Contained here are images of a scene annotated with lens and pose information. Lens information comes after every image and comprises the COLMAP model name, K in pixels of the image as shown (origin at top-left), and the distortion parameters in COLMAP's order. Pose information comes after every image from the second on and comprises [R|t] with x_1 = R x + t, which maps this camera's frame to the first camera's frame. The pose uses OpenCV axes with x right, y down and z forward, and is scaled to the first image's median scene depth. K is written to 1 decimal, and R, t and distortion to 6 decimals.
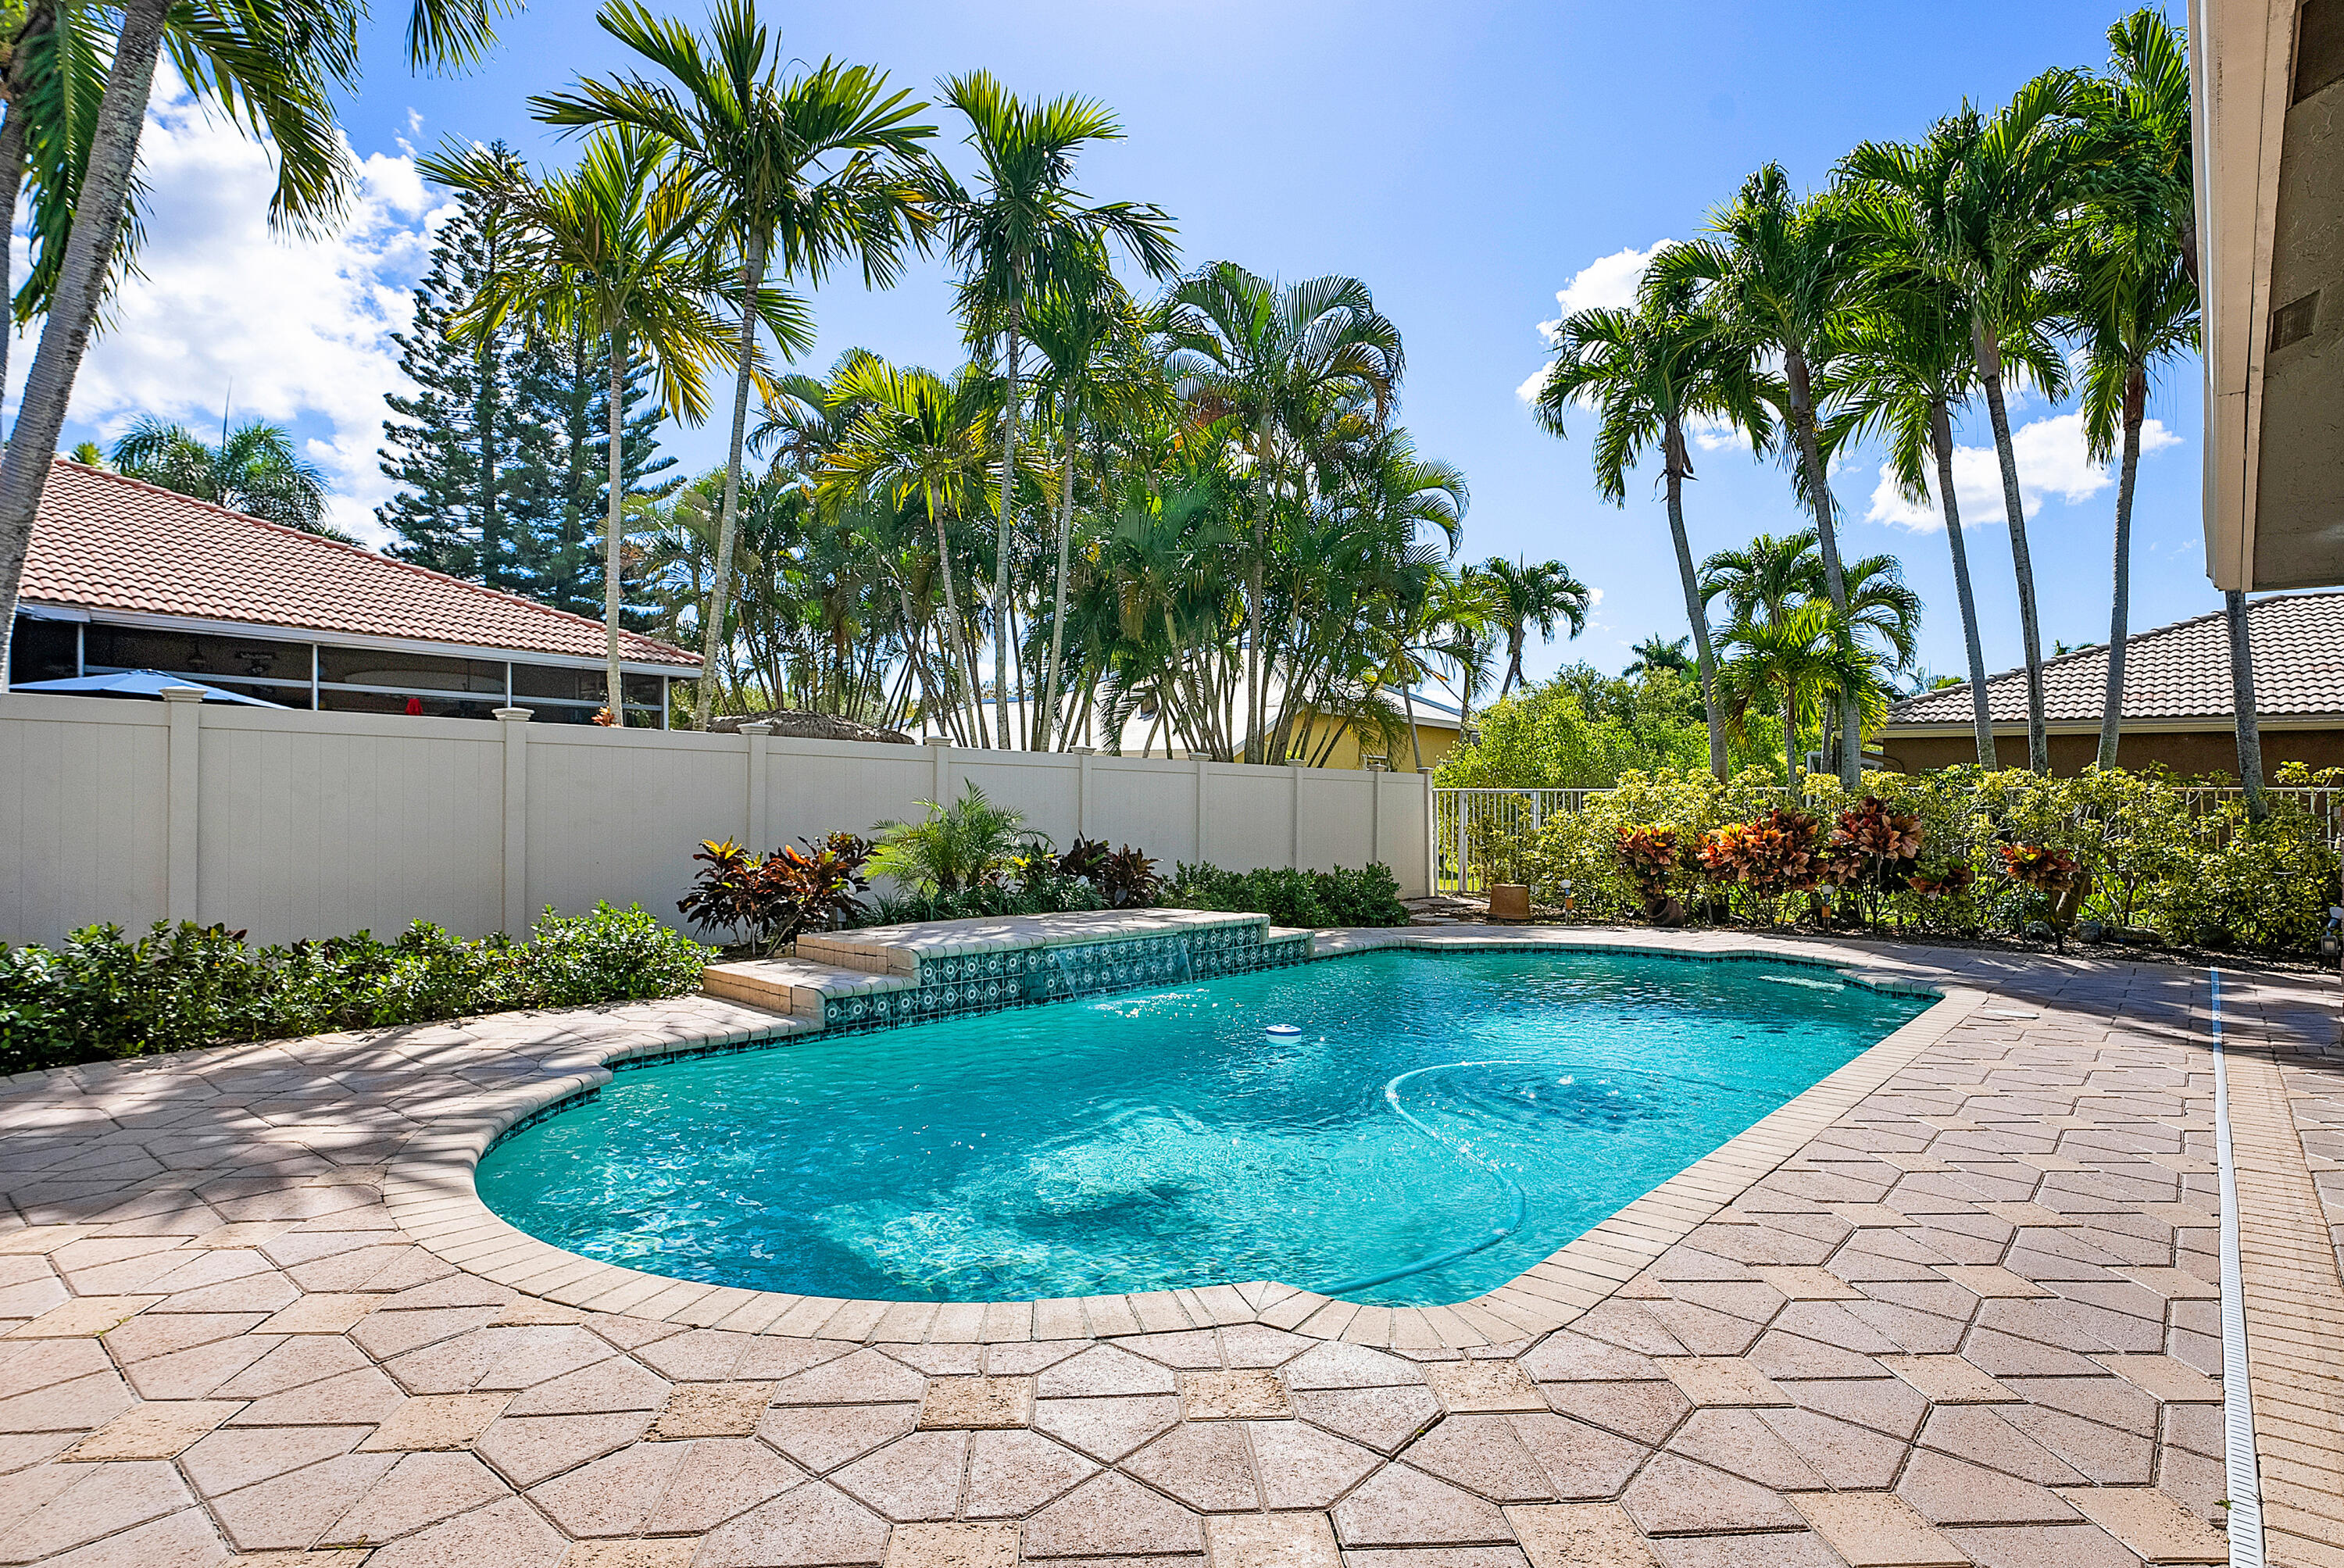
lens RADIAL K [[1216.1, 0, 1234.4], [0, 1216.1, 796.7], [0, 0, 1]] dist [0.004670, 0.001387]
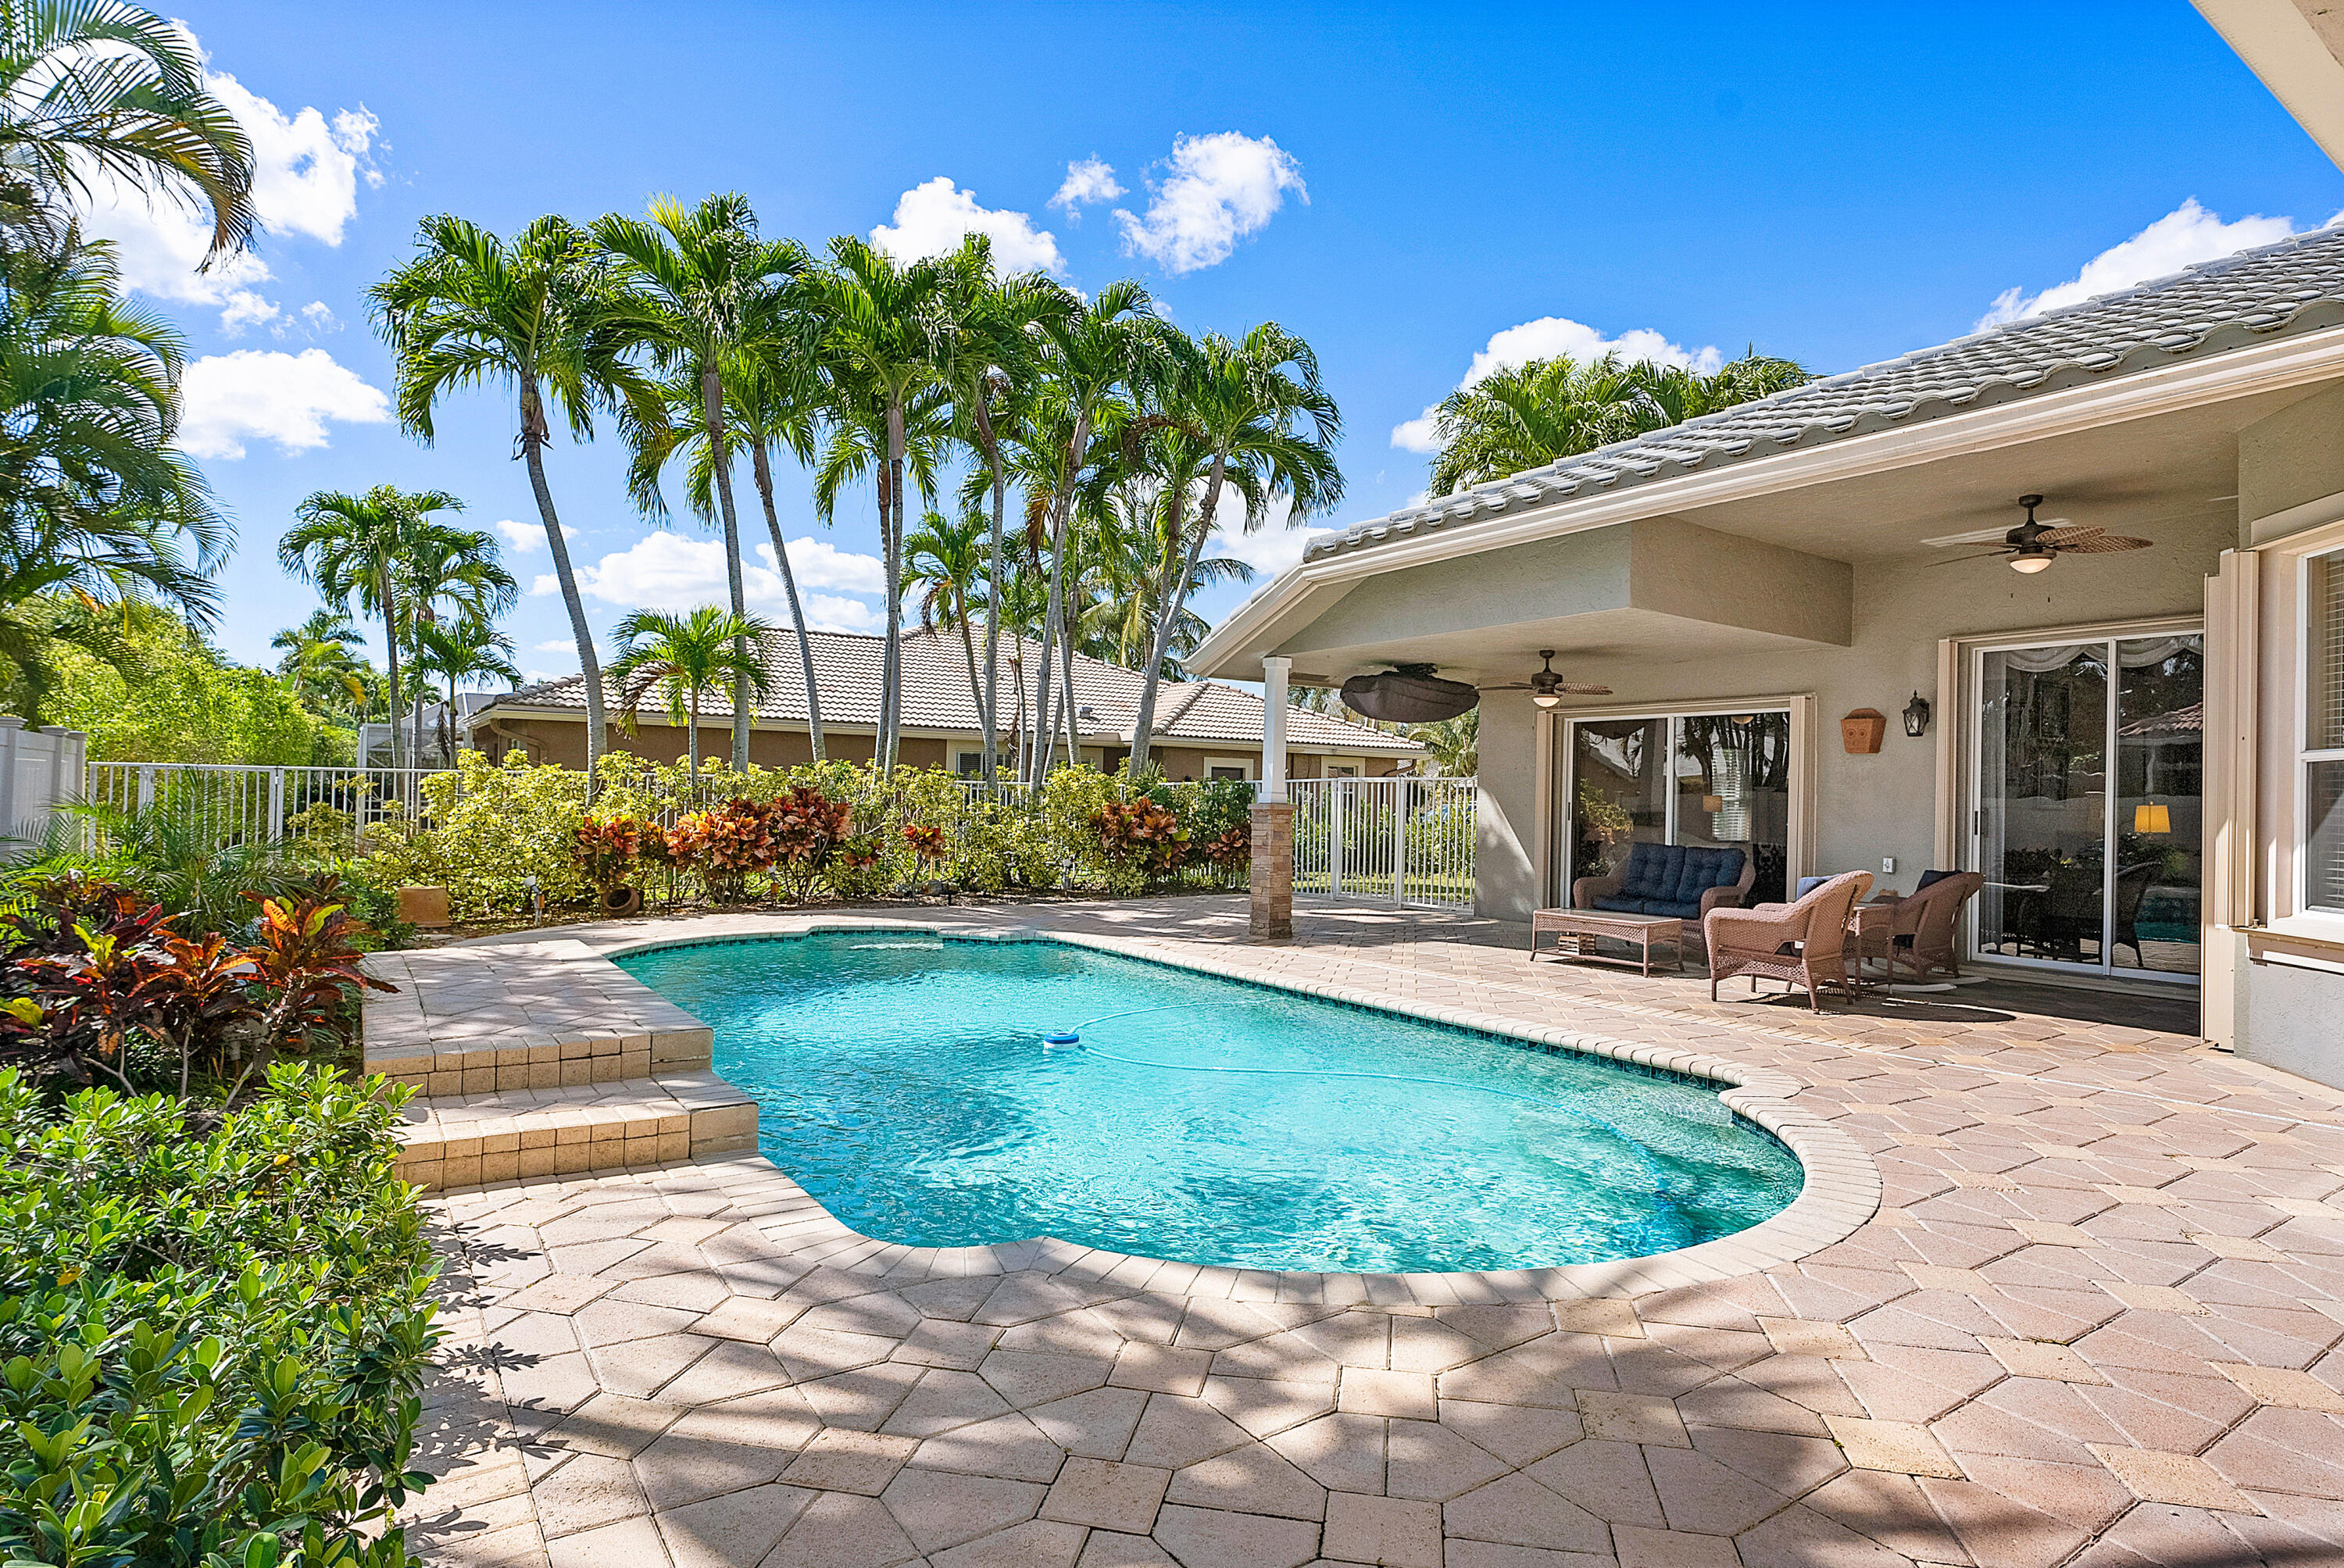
lens RADIAL K [[1216.1, 0, 1157.1], [0, 1216.1, 753.2], [0, 0, 1]] dist [0.004670, 0.001387]
pose [[0.289222, 0.025437, 0.956924, -1.378510], [-0.018278, 0.999611, -0.021048, -0.028104], [-0.957087, -0.011403, 0.289575, 0.923386]]
